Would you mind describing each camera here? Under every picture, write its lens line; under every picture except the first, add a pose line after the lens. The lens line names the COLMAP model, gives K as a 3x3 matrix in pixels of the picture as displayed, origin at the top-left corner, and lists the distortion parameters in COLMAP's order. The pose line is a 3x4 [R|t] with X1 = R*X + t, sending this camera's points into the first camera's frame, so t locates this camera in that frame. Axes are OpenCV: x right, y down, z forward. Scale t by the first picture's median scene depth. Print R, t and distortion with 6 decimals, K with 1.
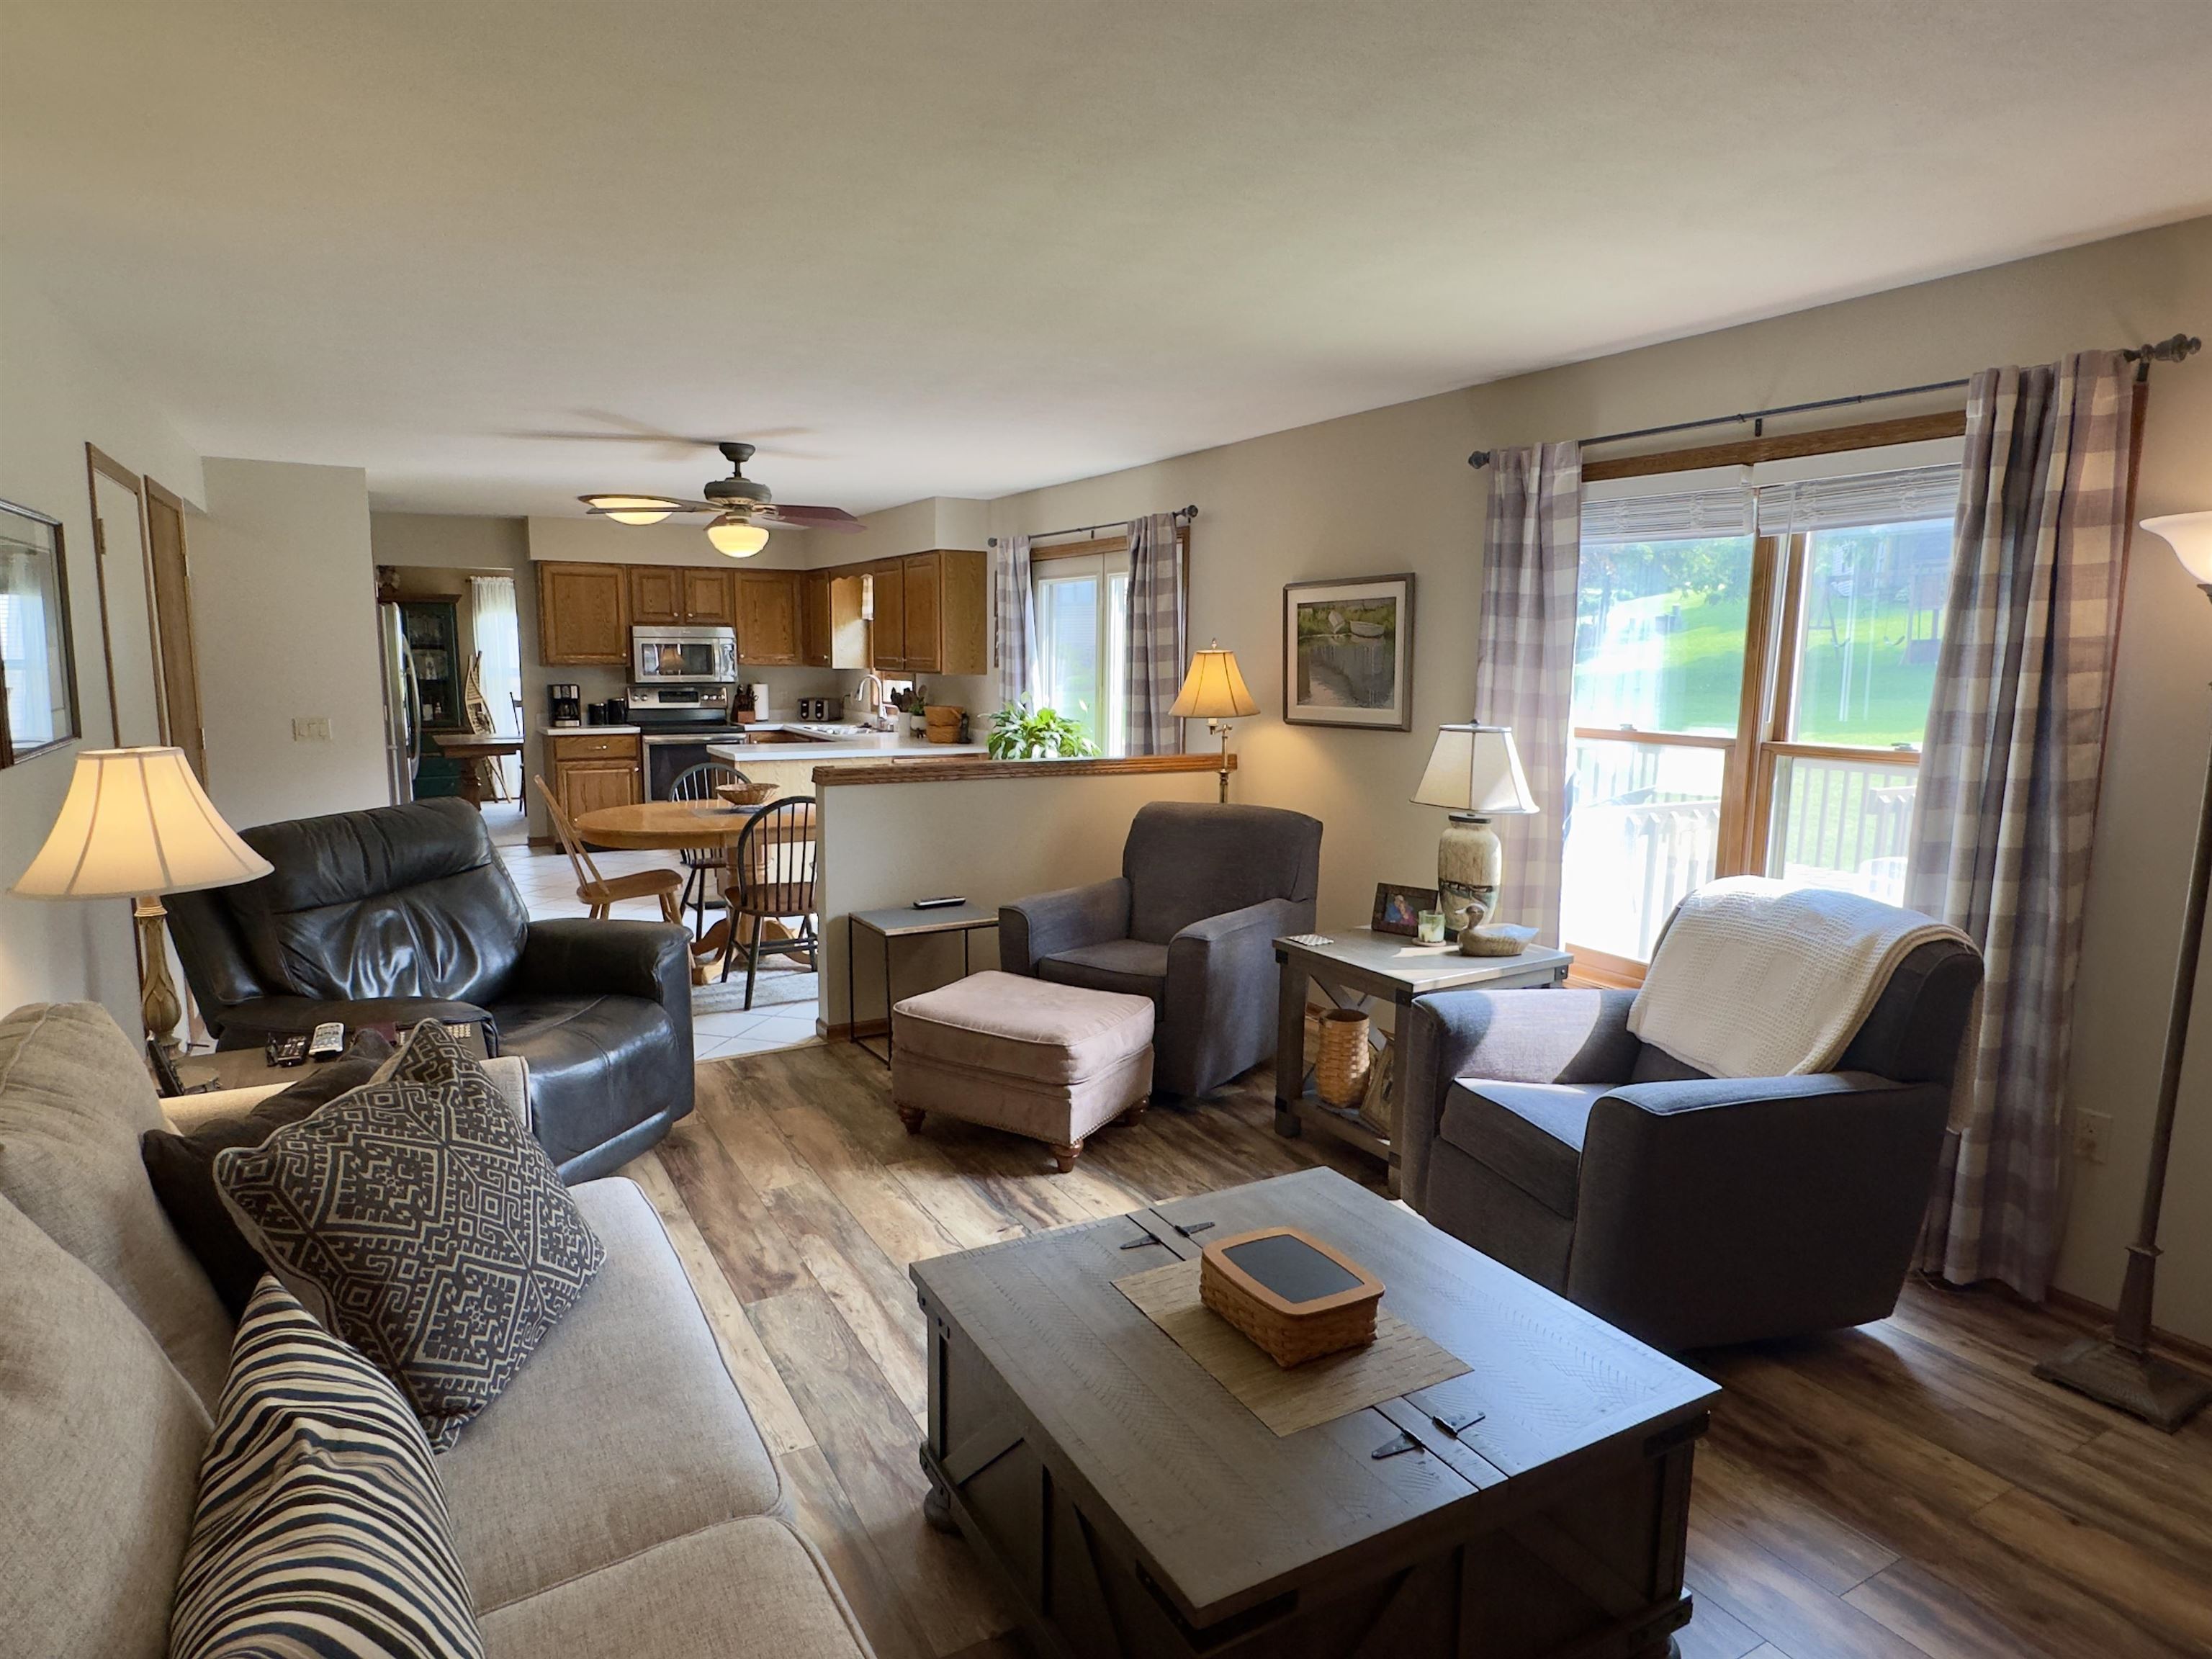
lens RADIAL K [[1301.2, 0, 1106.0], [0, 1301.2, 829.5], [0, 0, 1]] dist [-0.003796, -0.002252]
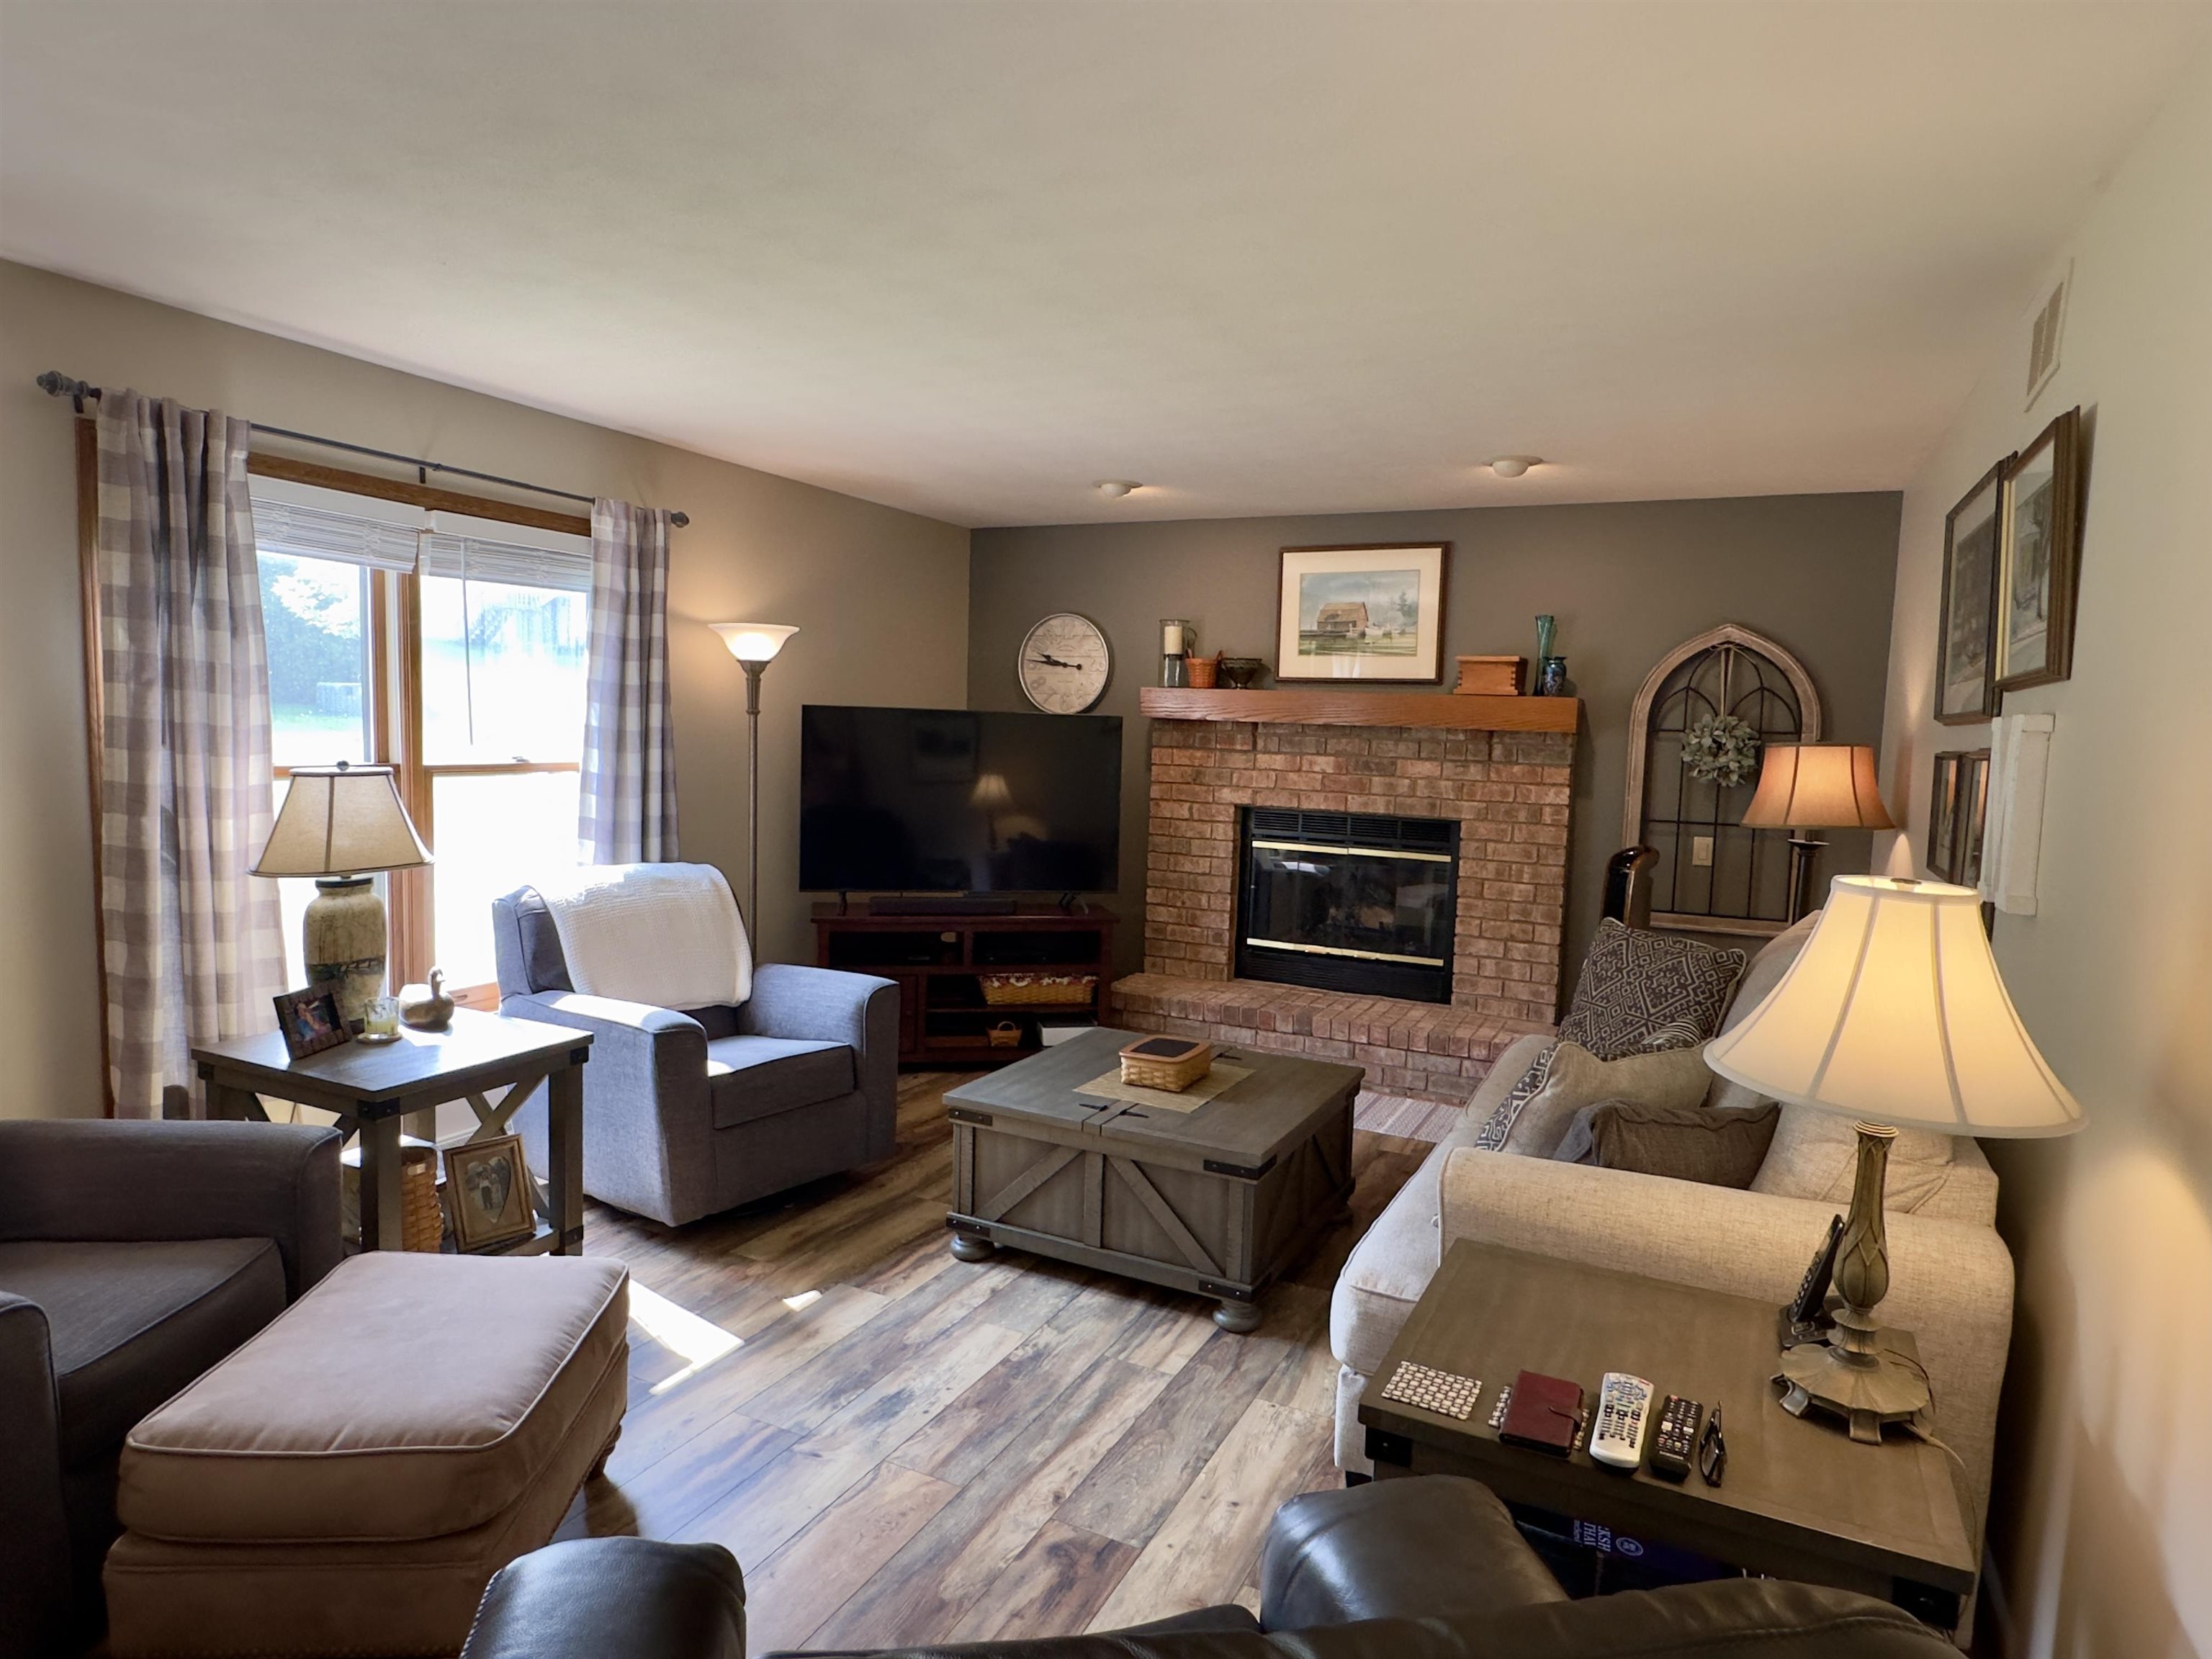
lens RADIAL K [[1301.2, 0, 1106.0], [0, 1301.2, 829.5], [0, 0, 1]] dist [-0.003796, -0.002252]
pose [[-0.575985, -0.096397, 0.811756, -0.899492], [0.070920, 0.983386, 0.167100, -0.195996], [-0.814378, 0.153817, -0.559579, 1.458243]]
